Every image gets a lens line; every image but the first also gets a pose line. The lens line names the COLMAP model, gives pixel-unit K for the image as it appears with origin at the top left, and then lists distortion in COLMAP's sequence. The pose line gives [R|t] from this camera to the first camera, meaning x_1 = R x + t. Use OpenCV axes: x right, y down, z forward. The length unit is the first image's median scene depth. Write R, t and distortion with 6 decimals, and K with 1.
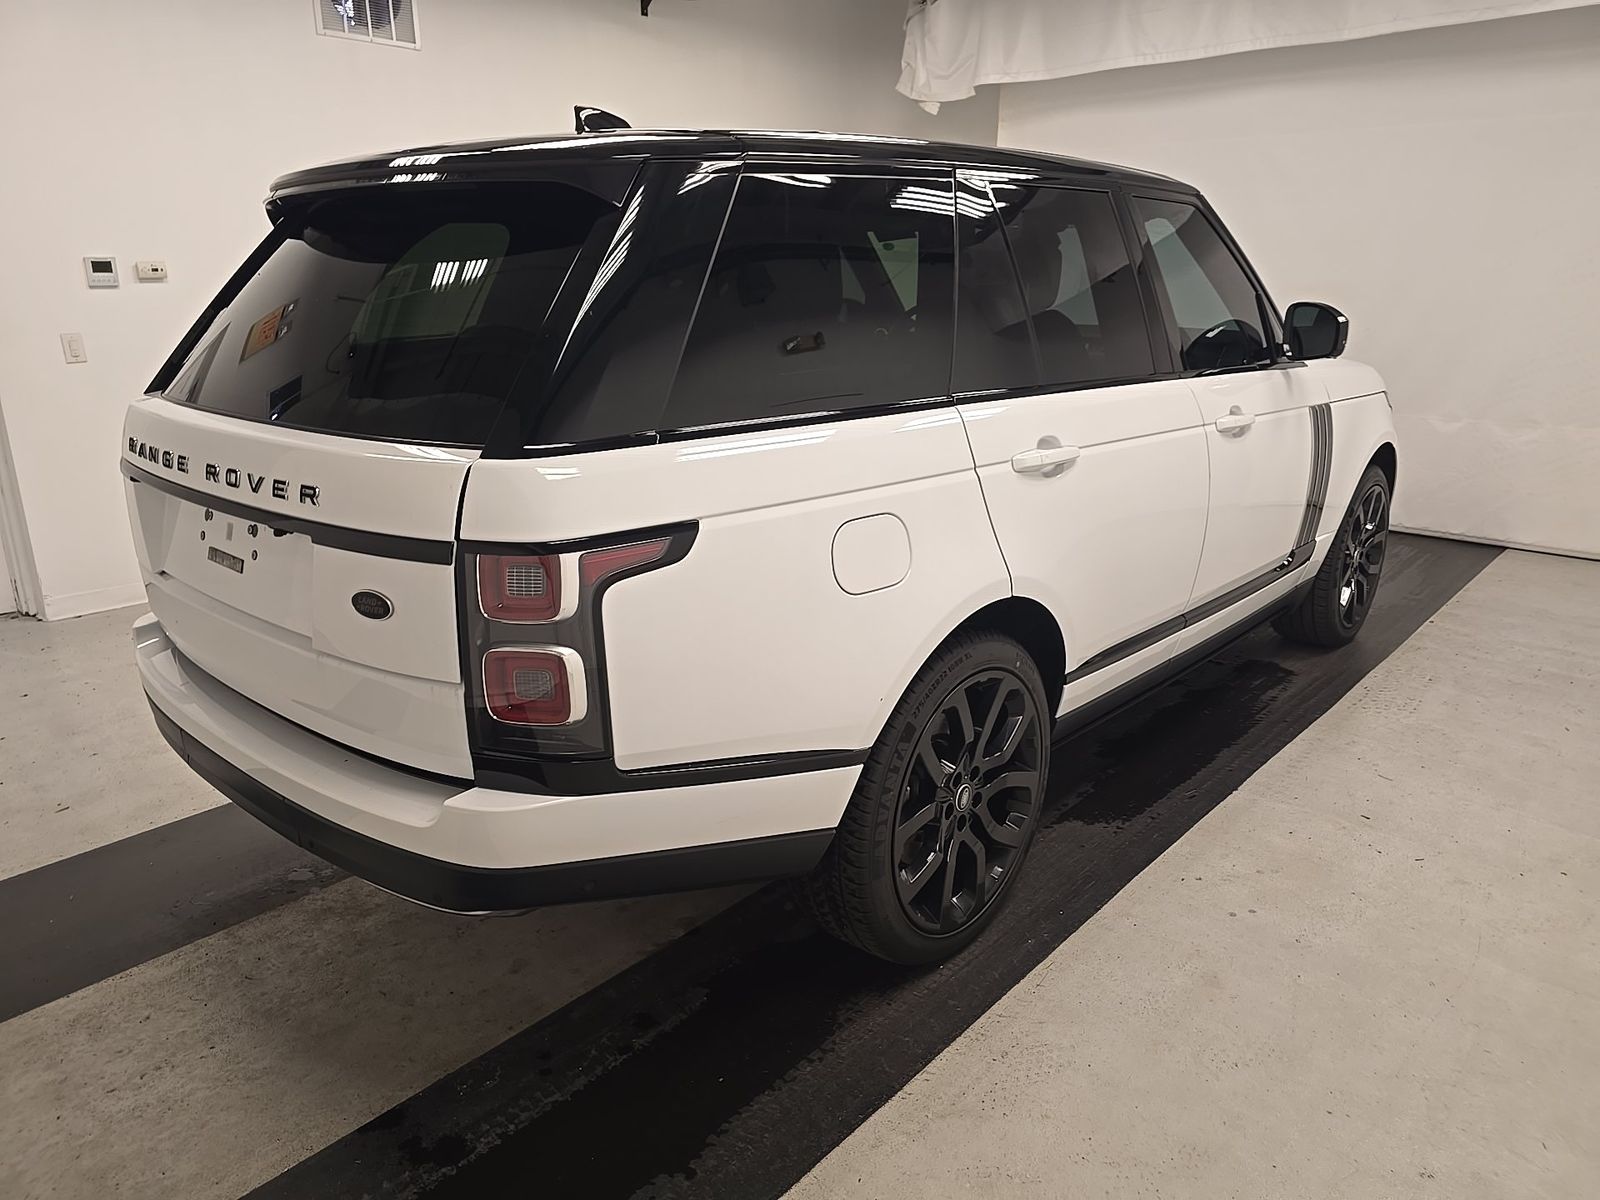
lens RADIAL K [[1086.0, 0, 795.2], [0, 1086.0, 610.3], [0, 0, 1]] dist [0.022294, -0.005660]
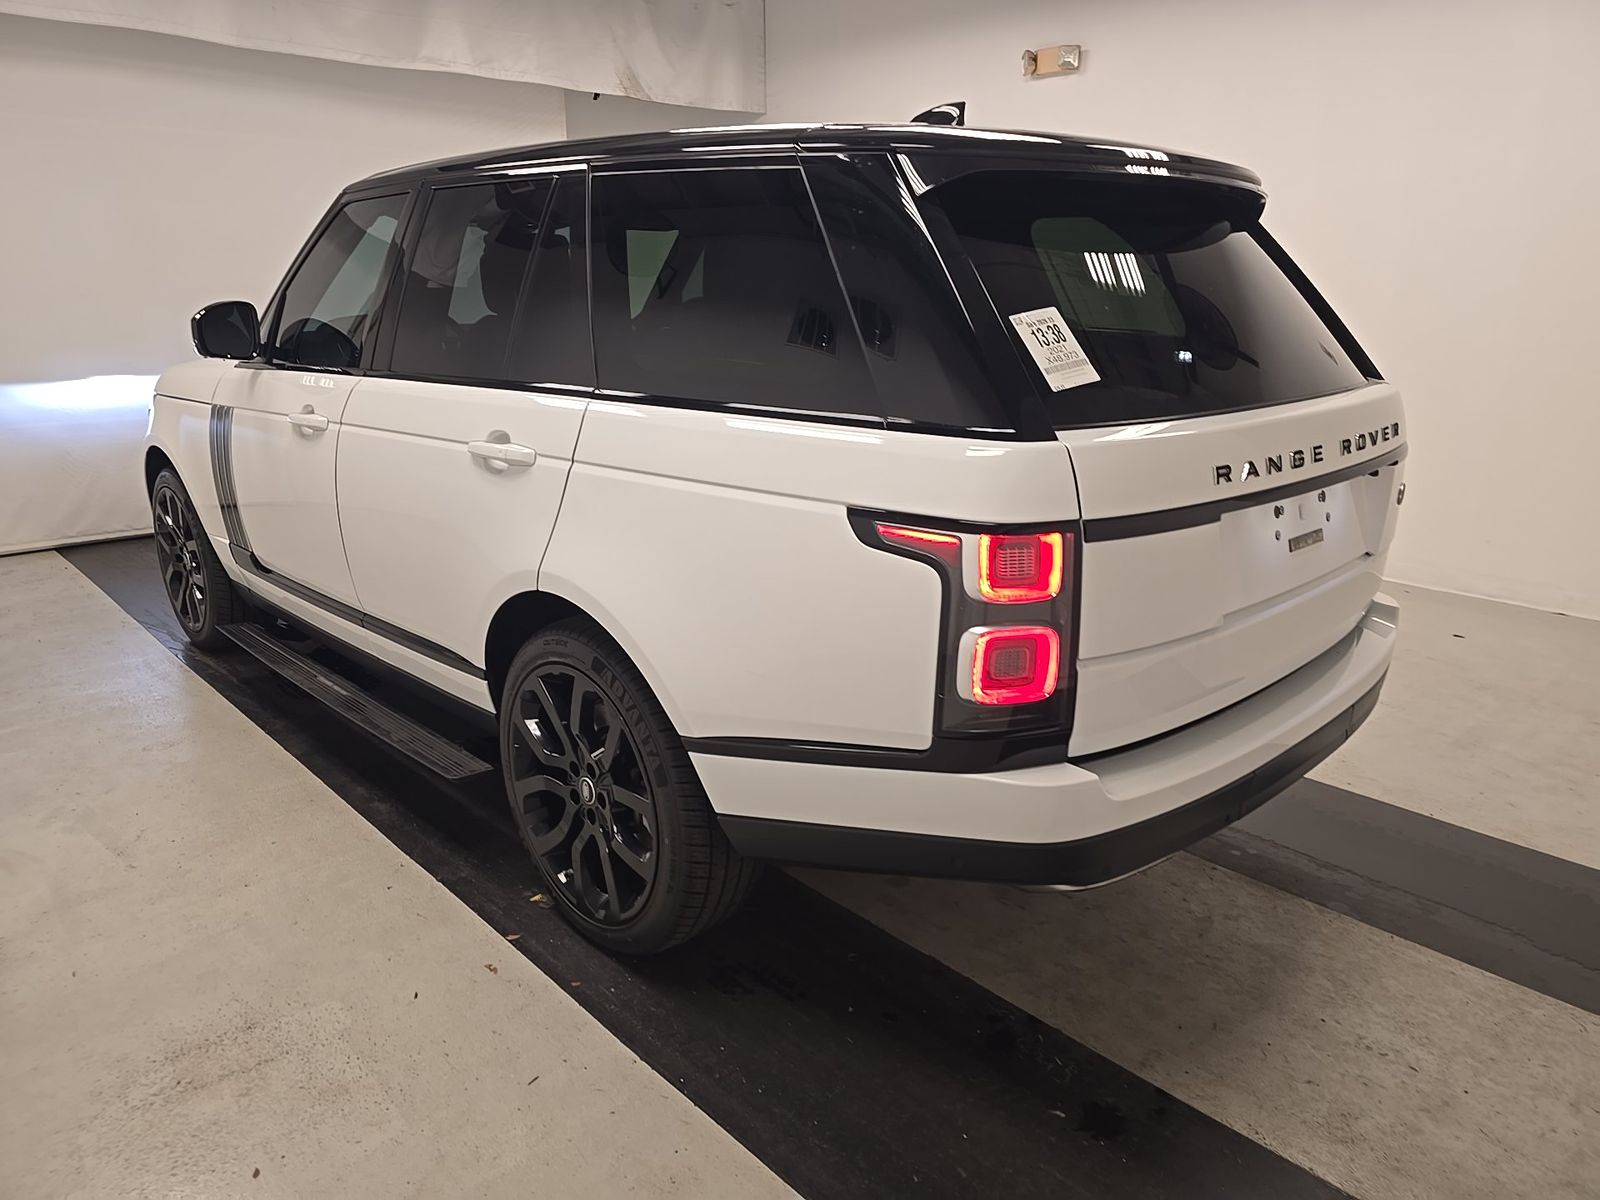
lens RADIAL K [[1086.0, 0, 795.1], [0, 1086.0, 596.0], [0, 0, 1]] dist [0.022294, -0.005660]
pose [[0.075648, -0.283382, 0.956019, -1.510992], [0.300676, 0.920622, 0.249097, -0.382359], [-0.950721, 0.268609, 0.154850, 1.274428]]
